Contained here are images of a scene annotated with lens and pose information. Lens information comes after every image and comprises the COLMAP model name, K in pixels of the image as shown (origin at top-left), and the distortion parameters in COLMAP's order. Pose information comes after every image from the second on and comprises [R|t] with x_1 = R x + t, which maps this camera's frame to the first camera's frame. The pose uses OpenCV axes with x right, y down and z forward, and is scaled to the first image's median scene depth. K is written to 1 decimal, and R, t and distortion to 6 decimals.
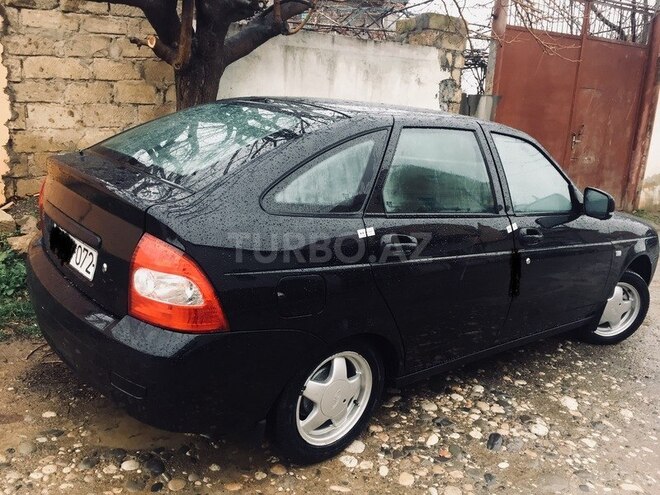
lens RADIAL K [[558.5, 0, 330.3], [0, 558.5, 247.5], [0, 0, 1]] dist [-0.005682, -0.002551]
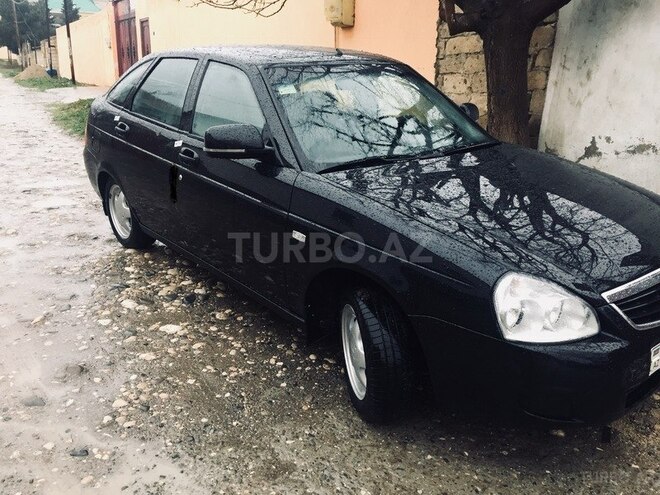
lens RADIAL K [[558.5, 0, 330.3], [0, 558.5, 247.1], [0, 0, 1]] dist [-0.005682, -0.002551]
pose [[0.042265, 0.238892, -0.970126, 0.845430], [-0.255691, 0.941244, 0.220640, -0.094479], [0.965834, 0.238727, 0.100864, 0.701164]]
